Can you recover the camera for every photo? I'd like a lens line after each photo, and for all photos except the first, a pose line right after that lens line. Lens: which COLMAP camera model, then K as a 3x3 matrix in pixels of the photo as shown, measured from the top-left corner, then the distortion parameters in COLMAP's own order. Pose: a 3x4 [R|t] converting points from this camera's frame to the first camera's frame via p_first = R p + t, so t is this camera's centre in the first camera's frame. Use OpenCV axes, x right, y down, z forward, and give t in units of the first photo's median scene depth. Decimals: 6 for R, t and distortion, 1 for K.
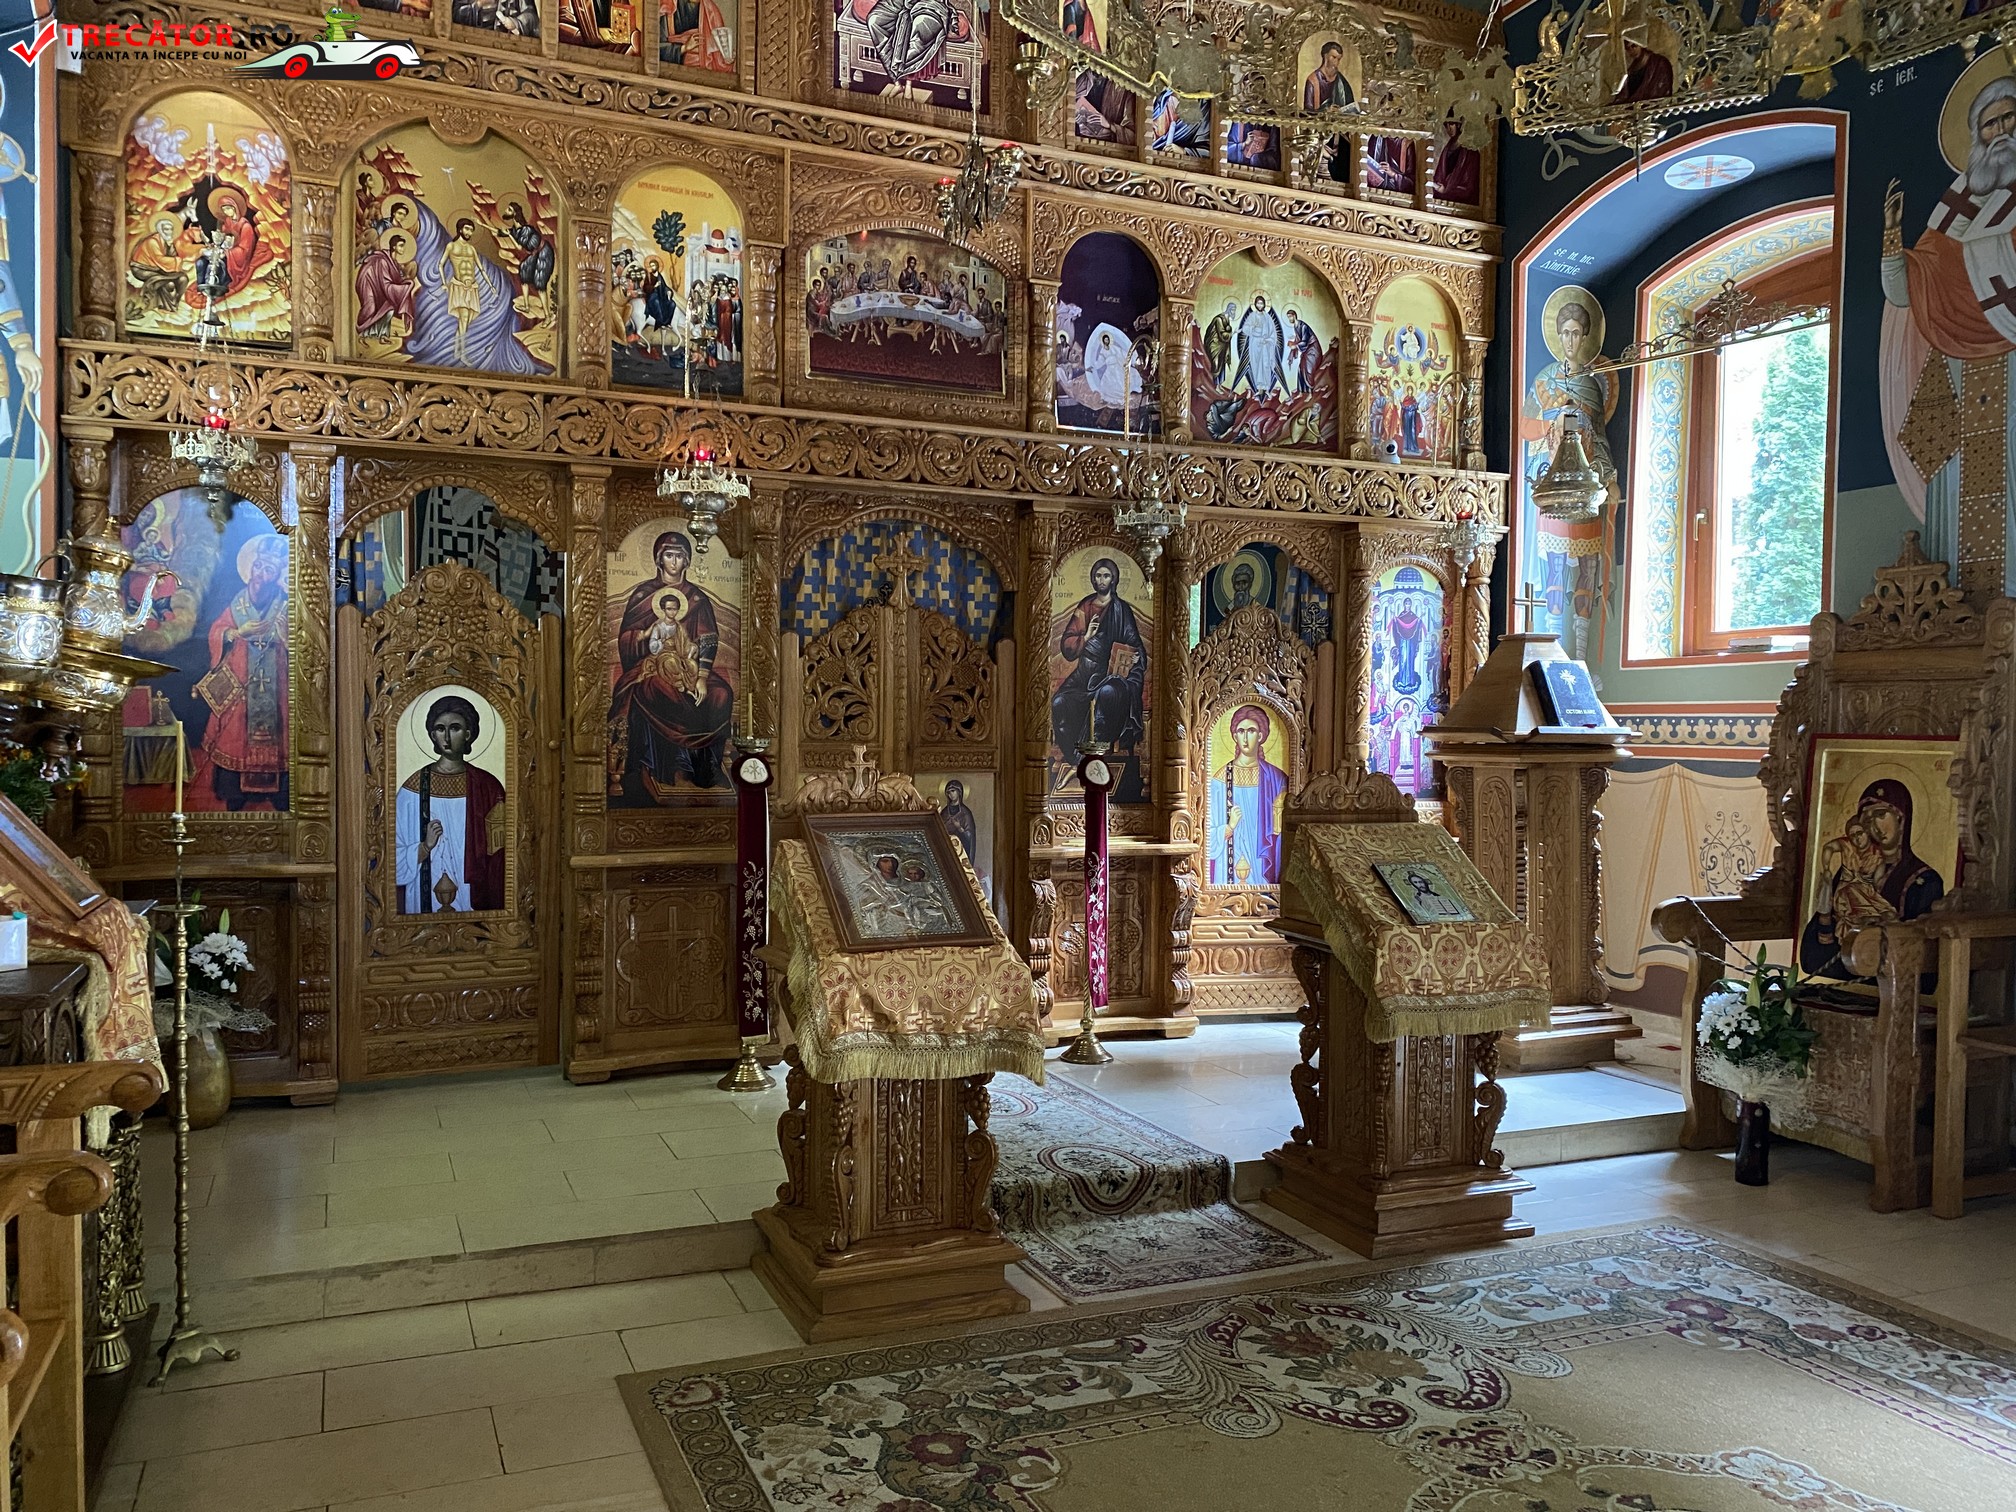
lens RADIAL K [[1541.6, 0, 986.8], [0, 1541.6, 775.7], [0, 0, 1]] dist [0.036153, -0.025892]
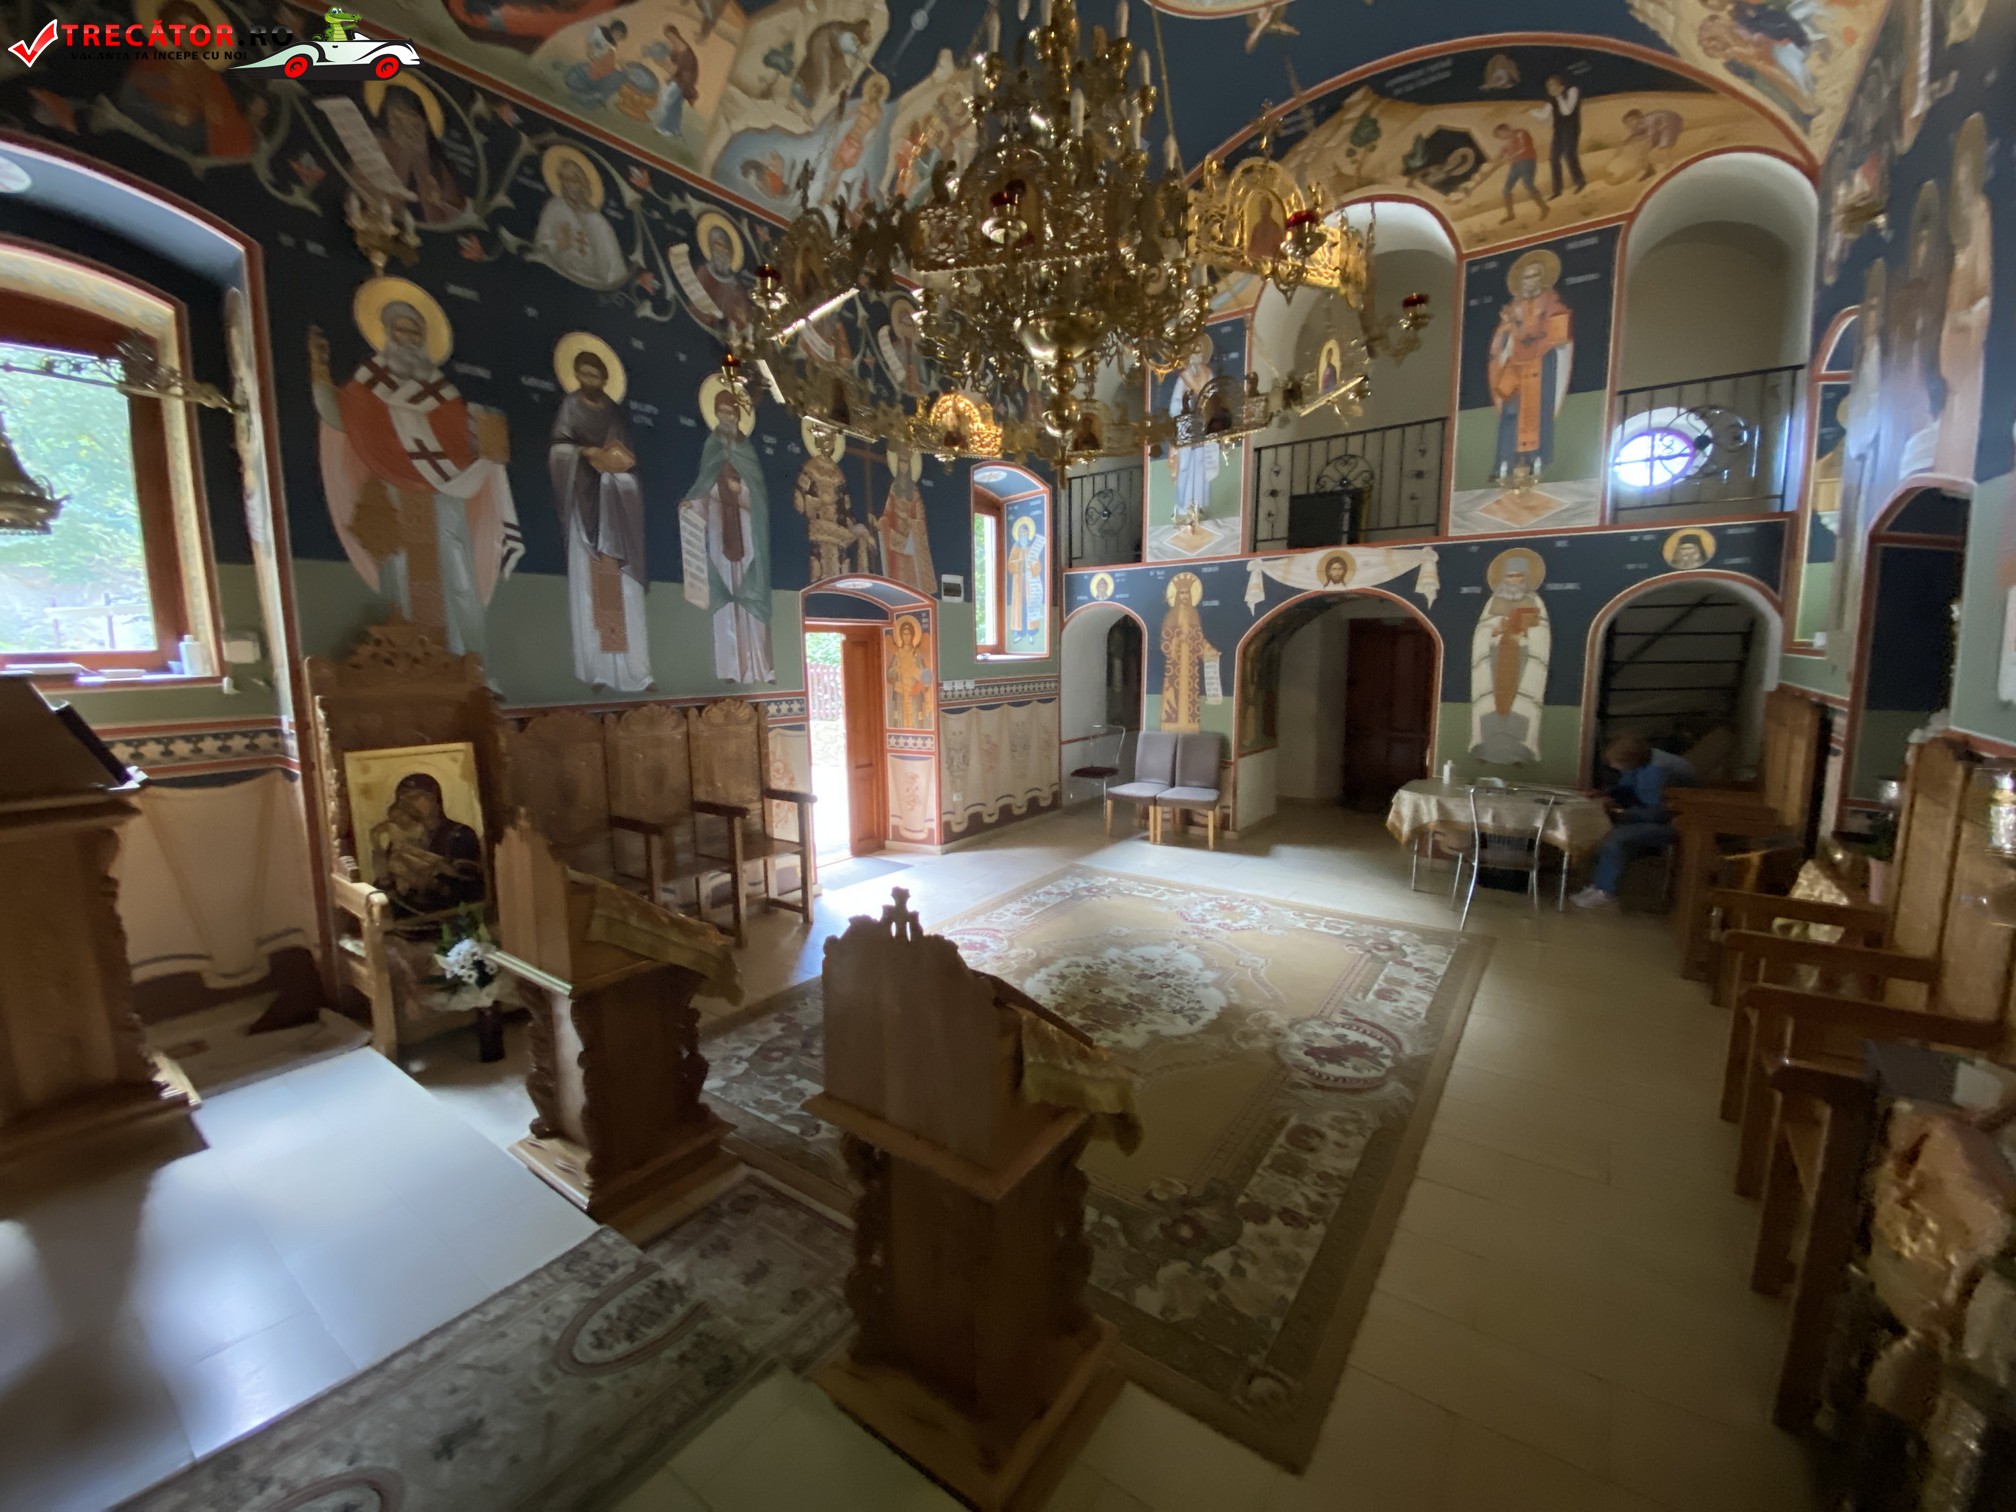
lens RADIAL K [[814.5, 0, 1002.0], [0, 814.5, 760.8], [0, 0, 1]] dist [0.051563, -0.042864]
pose [[-0.516962, -0.121711, 0.847312, -0.333797], [0.032761, 0.986302, 0.161664, -0.109180], [-0.855381, 0.111333, -0.505893, 0.857573]]
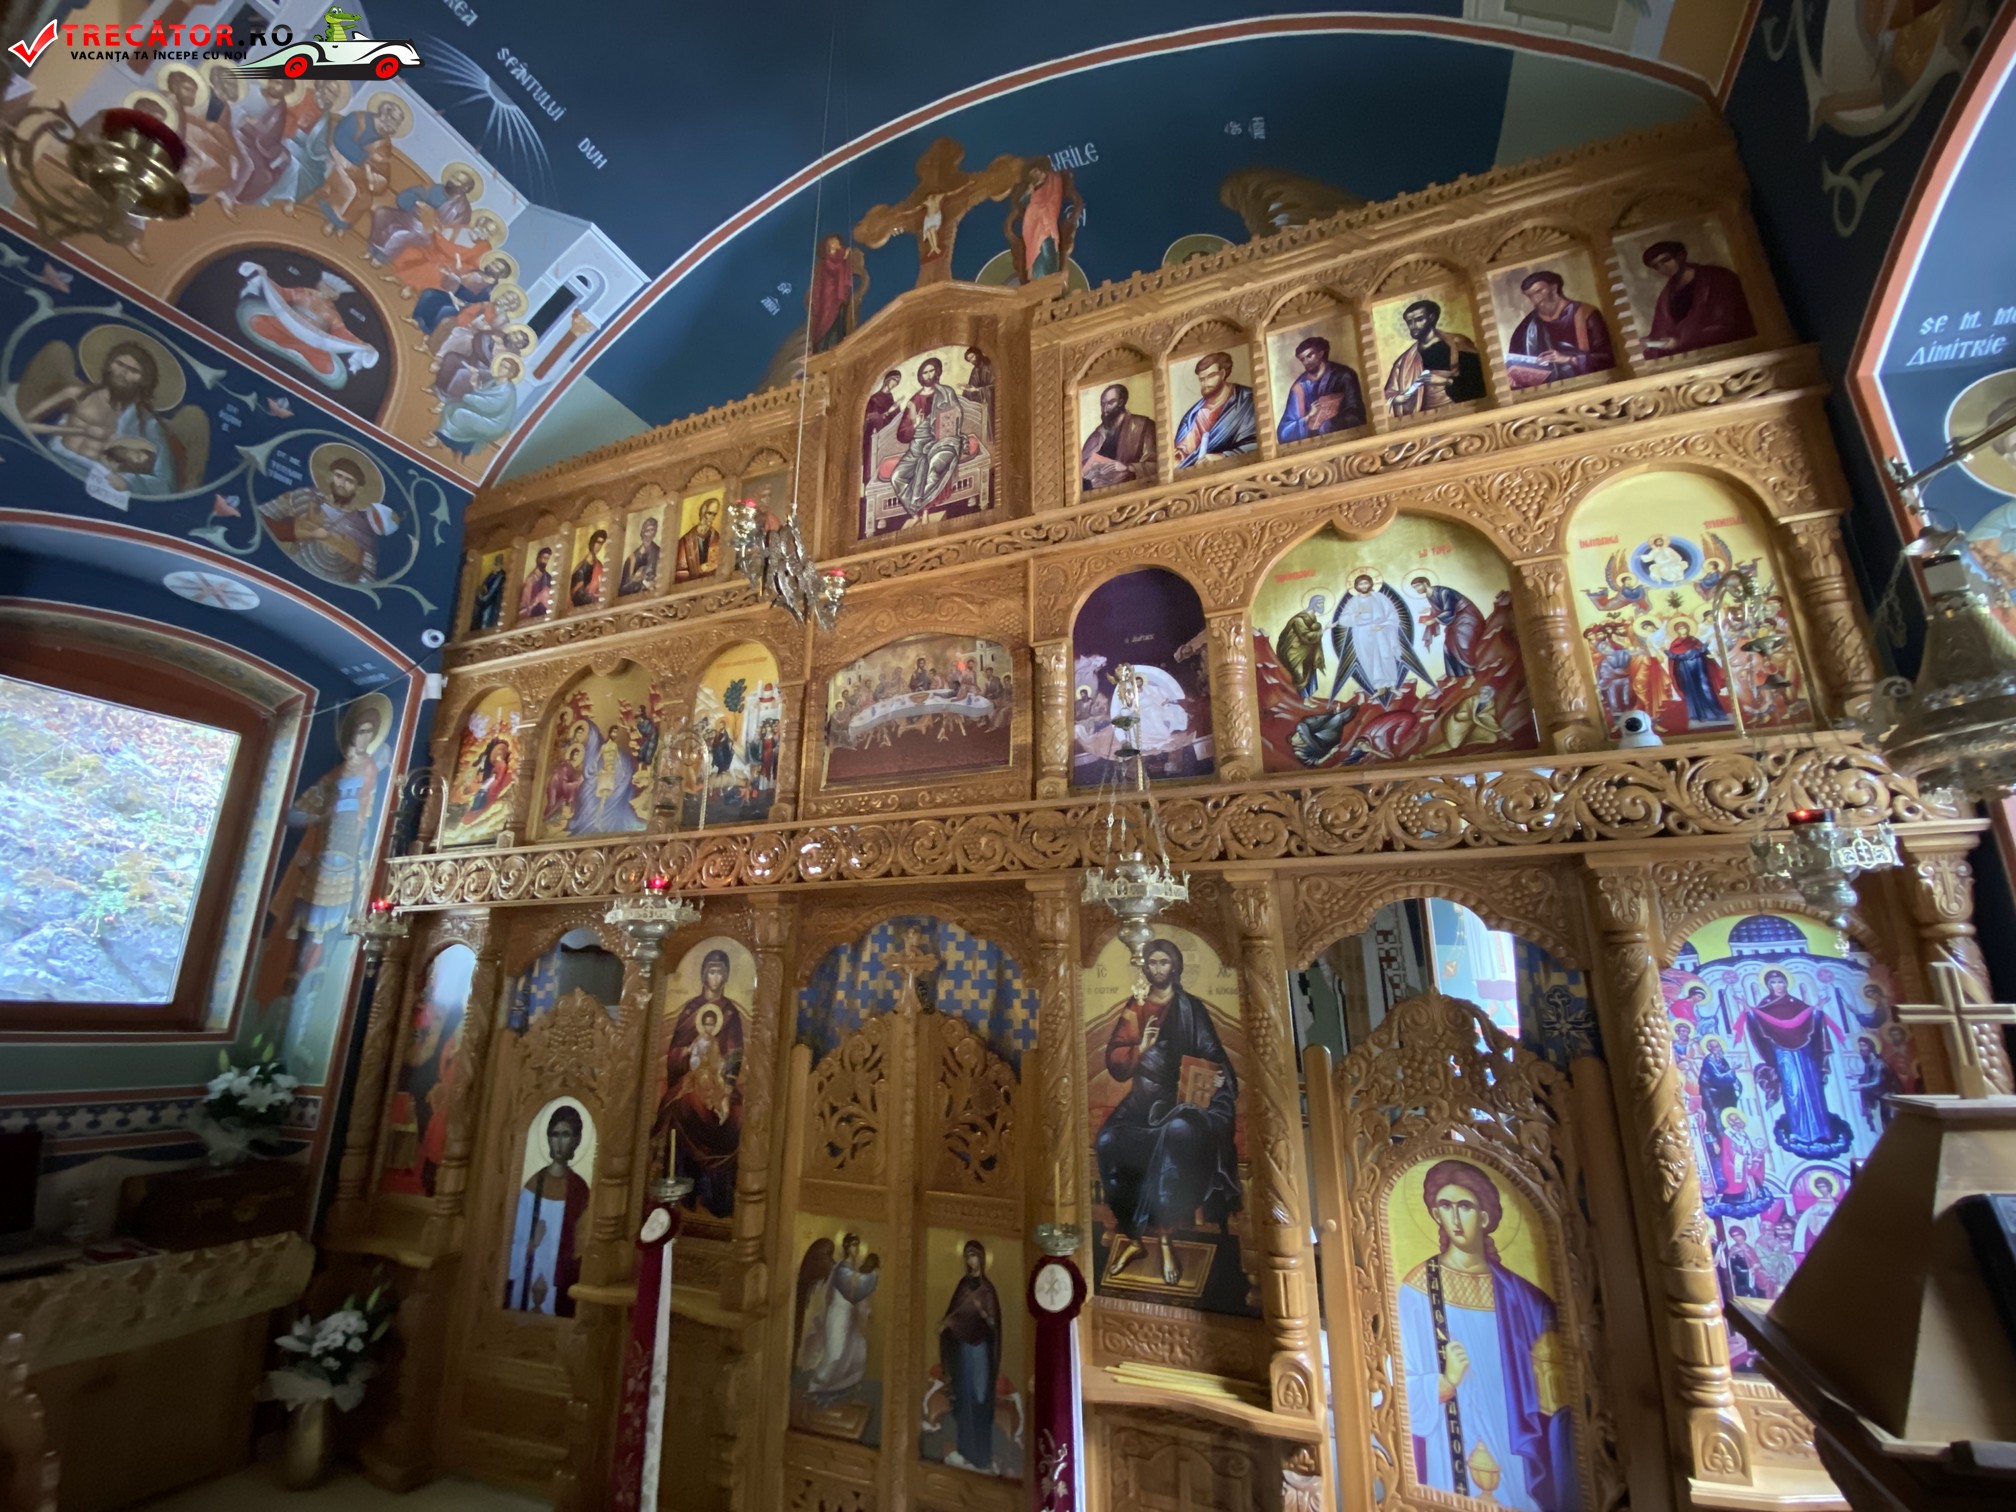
lens RADIAL K [[832.7, 0, 998.5], [0, 832.7, 755.5], [0, 0, 1]] dist [0.035878, -0.029468]
pose [[0.699354, -0.203732, -0.685126, 0.381193], [-0.017740, 0.953276, -0.301579, -0.118762], [0.714555, 0.223064, 0.663063, 0.748478]]
